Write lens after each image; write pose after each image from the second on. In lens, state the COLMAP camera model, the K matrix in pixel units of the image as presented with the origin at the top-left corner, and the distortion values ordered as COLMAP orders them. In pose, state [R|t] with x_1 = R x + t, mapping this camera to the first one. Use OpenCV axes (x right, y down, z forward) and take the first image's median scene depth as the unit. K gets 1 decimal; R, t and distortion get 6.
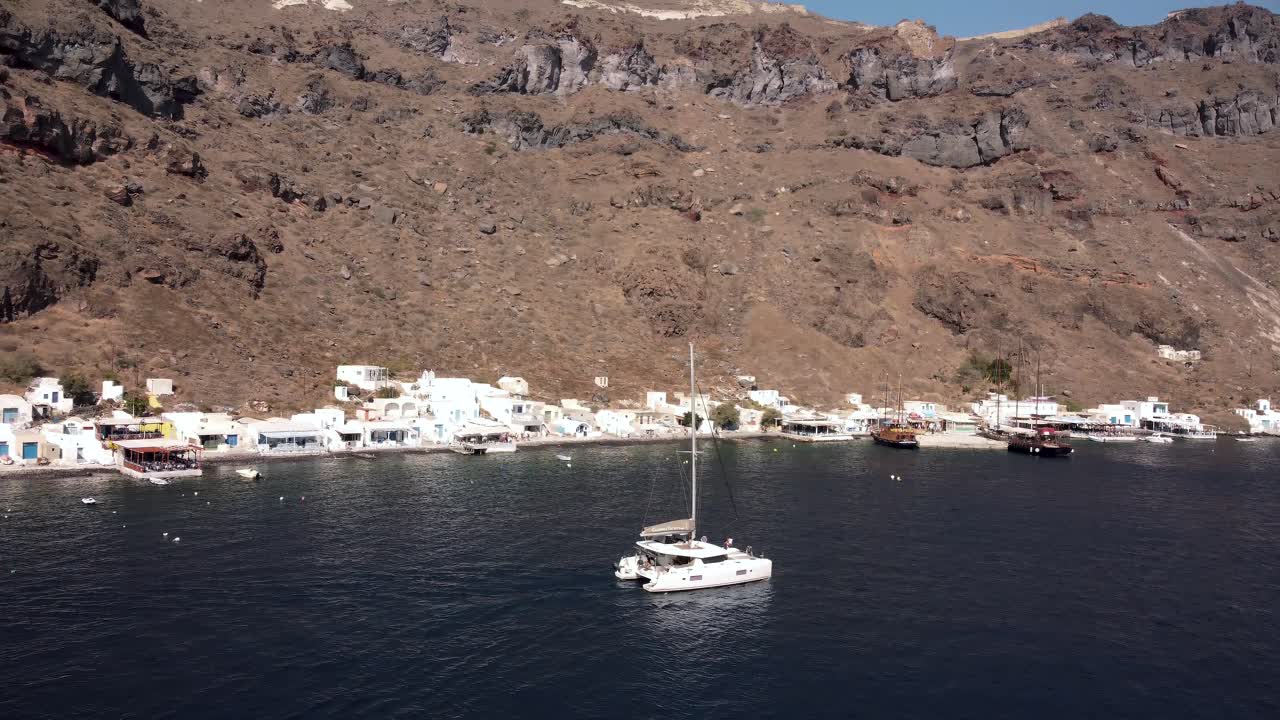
lens RADIAL K [[1019.4, 0, 640.1], [0, 1019.4, 360.4], [0, 0, 1]] dist [0.001091, -0.003152]
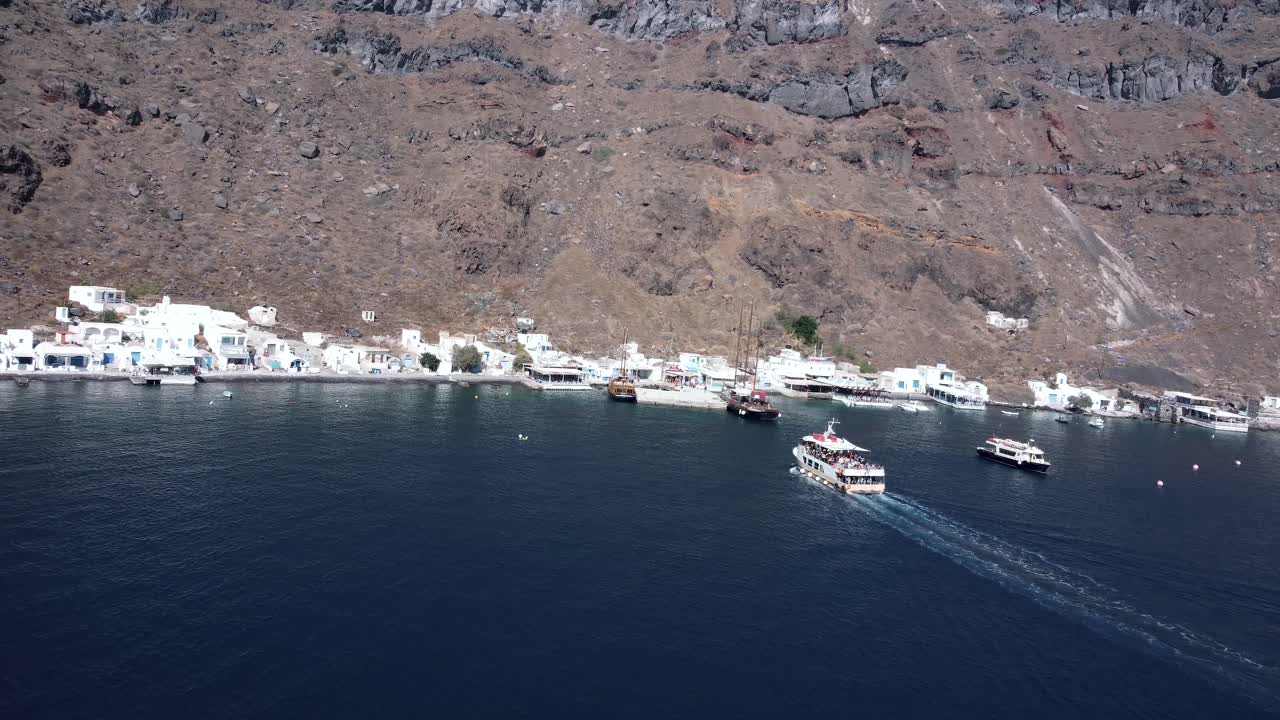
lens RADIAL K [[1019.4, 0, 639.6], [0, 1019.4, 360.1], [0, 0, 1]] dist [0.001091, -0.003152]
pose [[0.997992, 0.063242, -0.003519, 0.181386], [-0.062798, 0.995175, 0.075387, -0.021962], [0.008270, -0.075015, 0.997148, -0.006057]]
